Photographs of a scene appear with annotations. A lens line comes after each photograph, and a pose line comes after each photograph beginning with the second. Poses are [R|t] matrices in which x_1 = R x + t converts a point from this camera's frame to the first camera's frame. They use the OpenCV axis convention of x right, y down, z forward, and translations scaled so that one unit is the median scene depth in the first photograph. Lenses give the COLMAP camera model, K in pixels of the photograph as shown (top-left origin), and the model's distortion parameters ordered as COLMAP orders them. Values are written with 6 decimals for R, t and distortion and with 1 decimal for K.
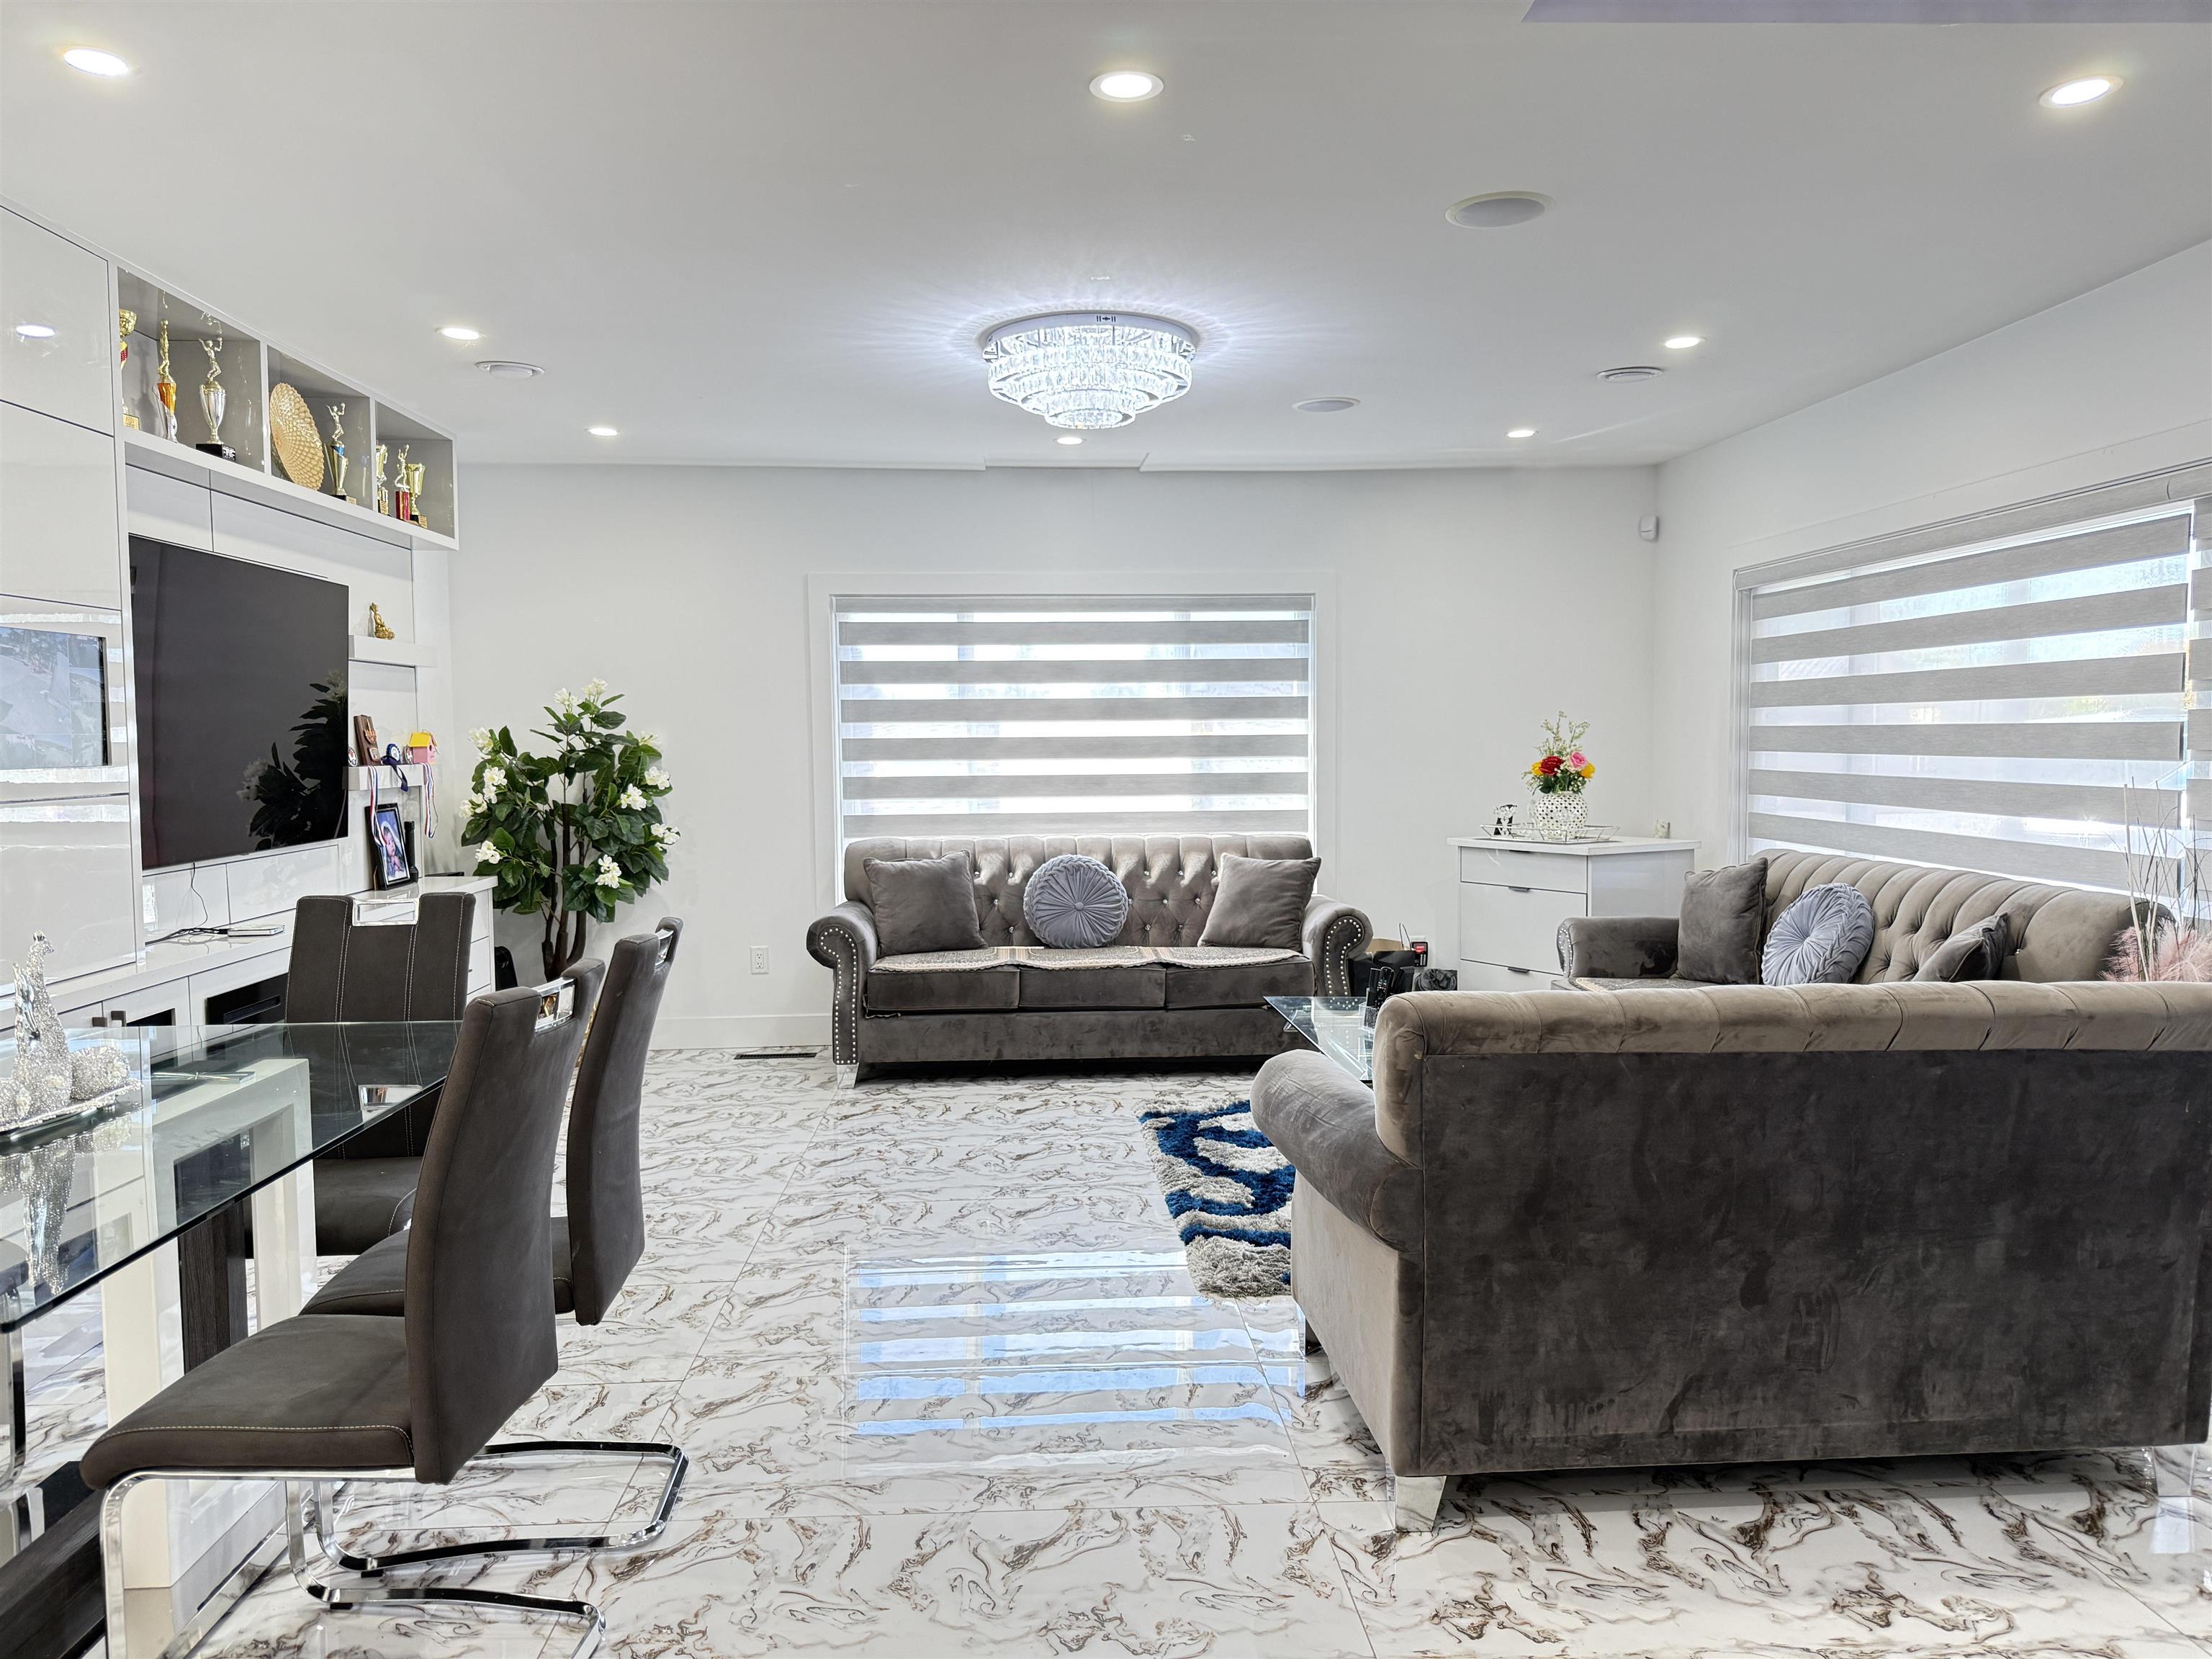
lens RADIAL K [[1553.1, 0, 1106.0], [0, 1553.1, 829.5], [0, 0, 1]] dist [0.127405, -0.166051]
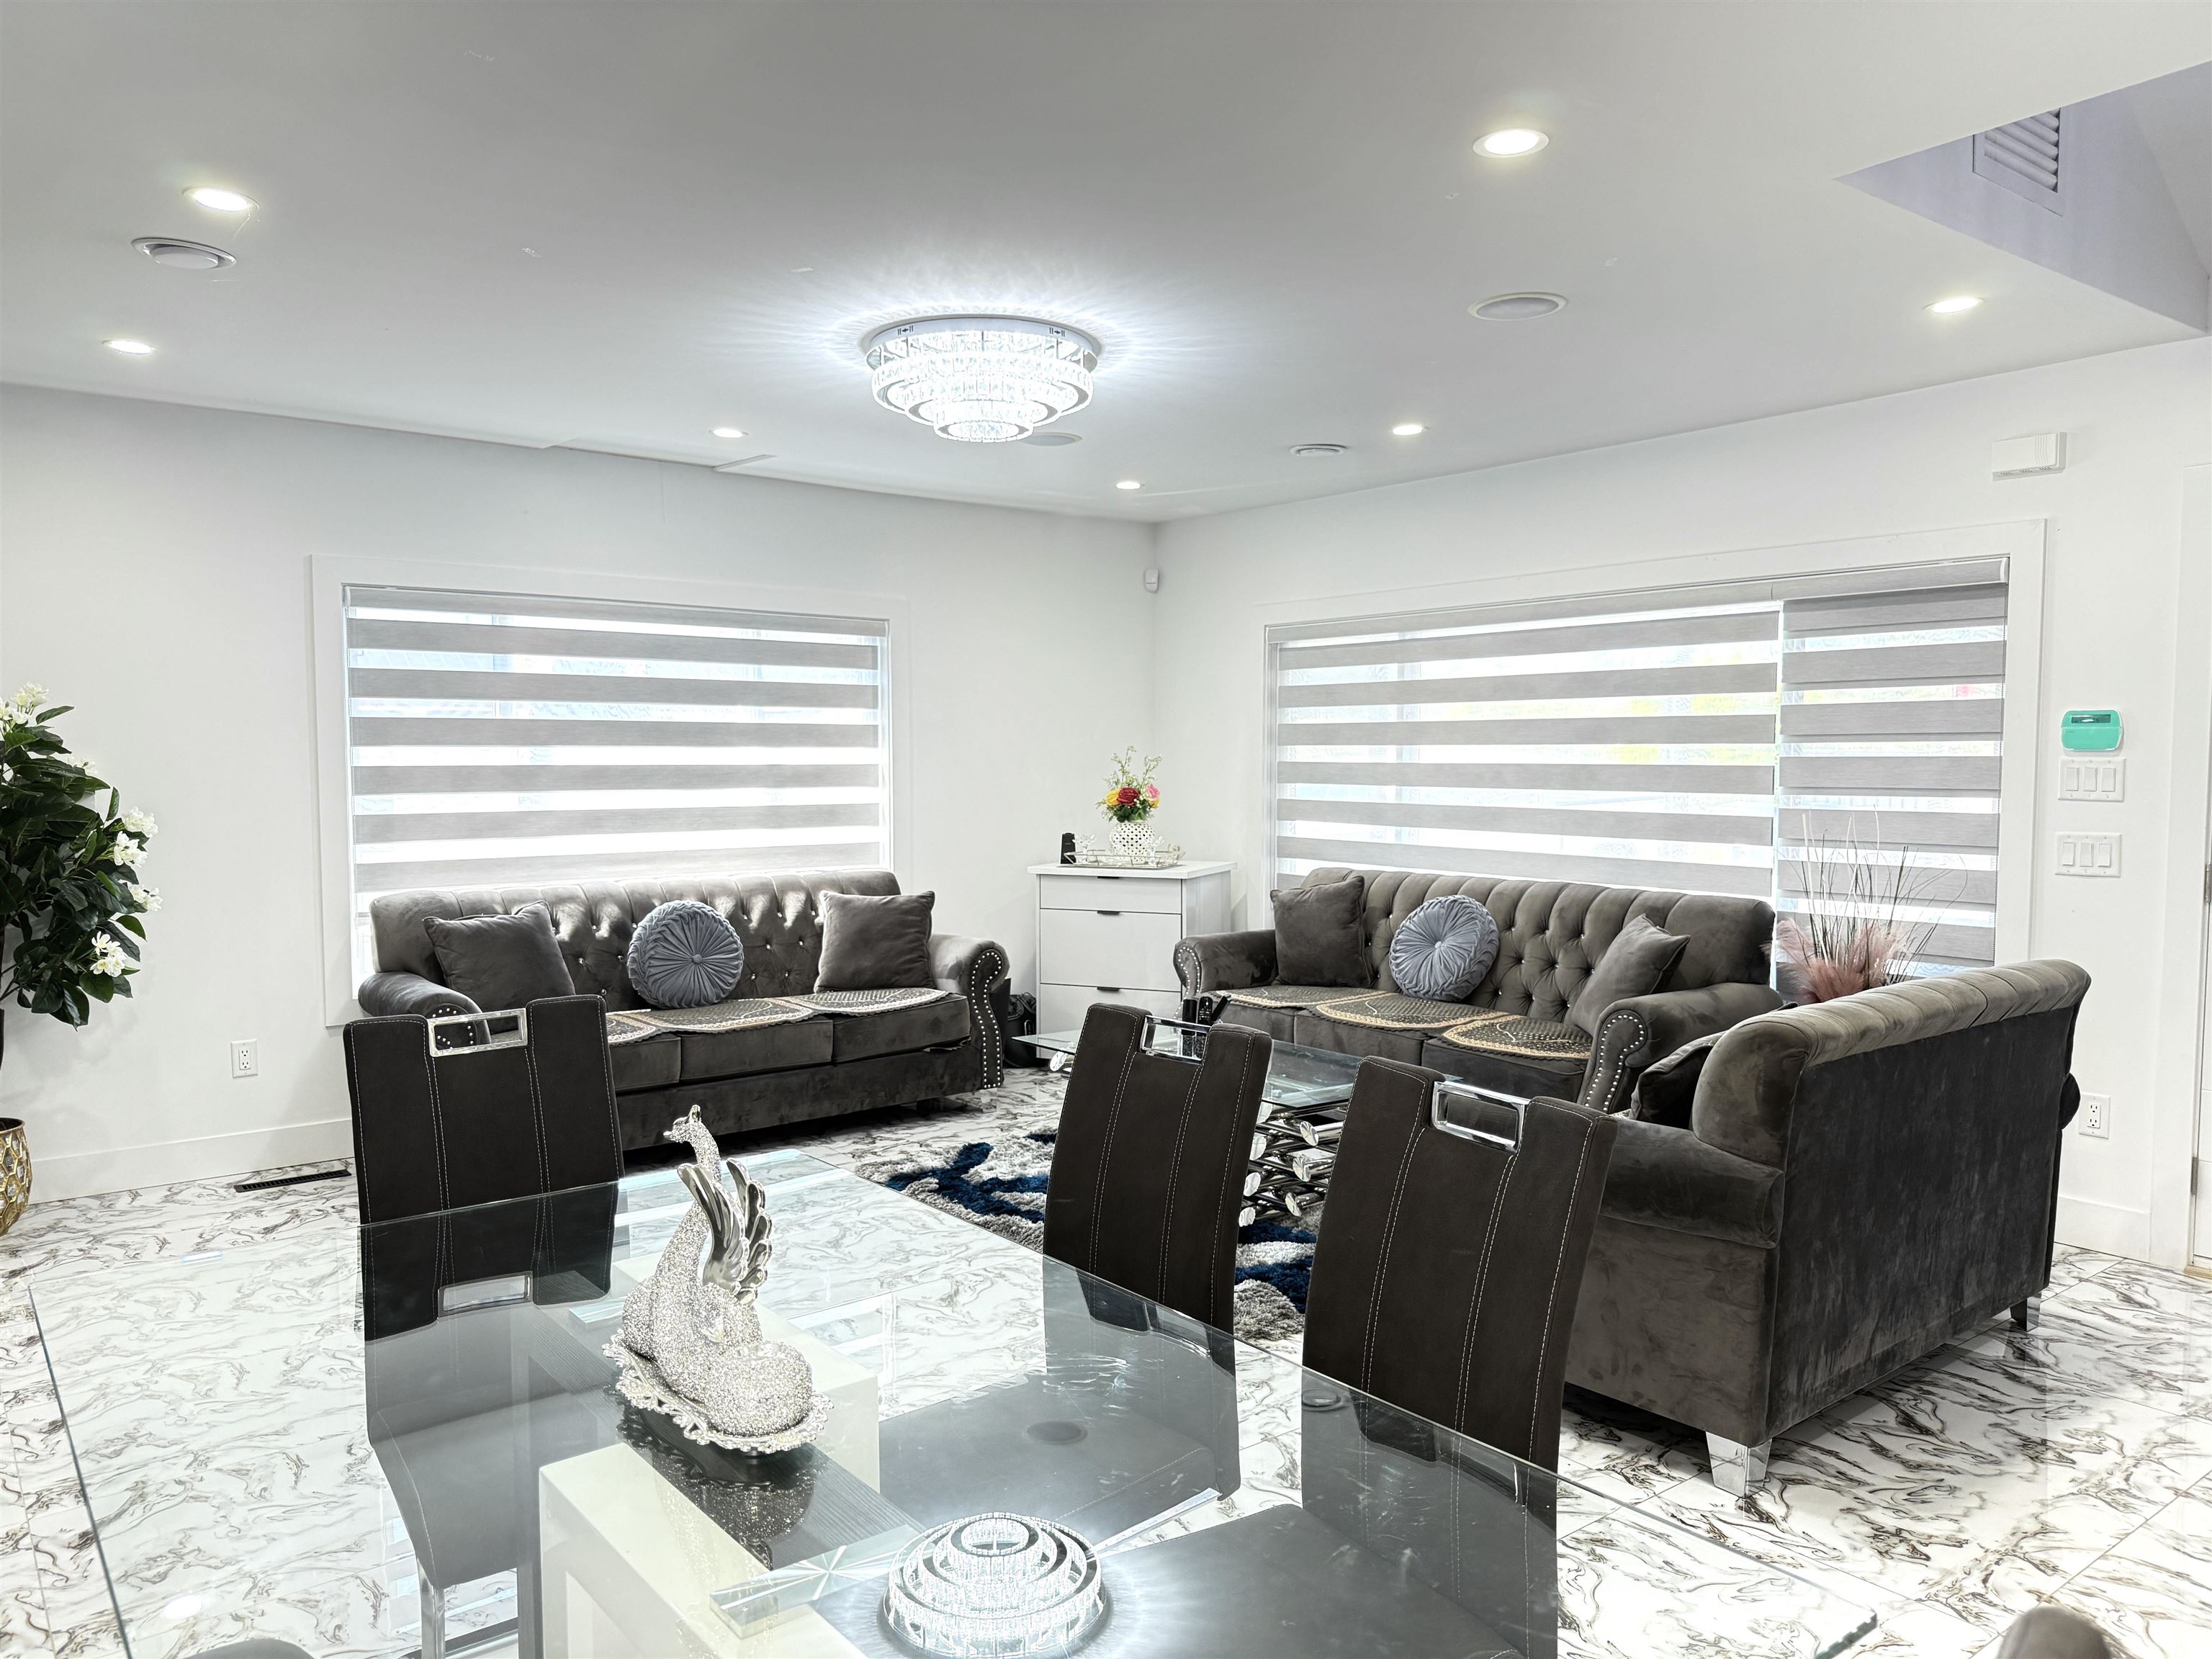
lens RADIAL K [[1553.1, 0, 1106.0], [0, 1553.1, 829.5], [0, 0, 1]] dist [0.127405, -0.166051]
pose [[0.817502, -0.020124, 0.575573, -0.352167], [0.027065, 0.999628, -0.003490, -0.015017], [-0.575289, 0.018431, 0.817743, 0.146235]]
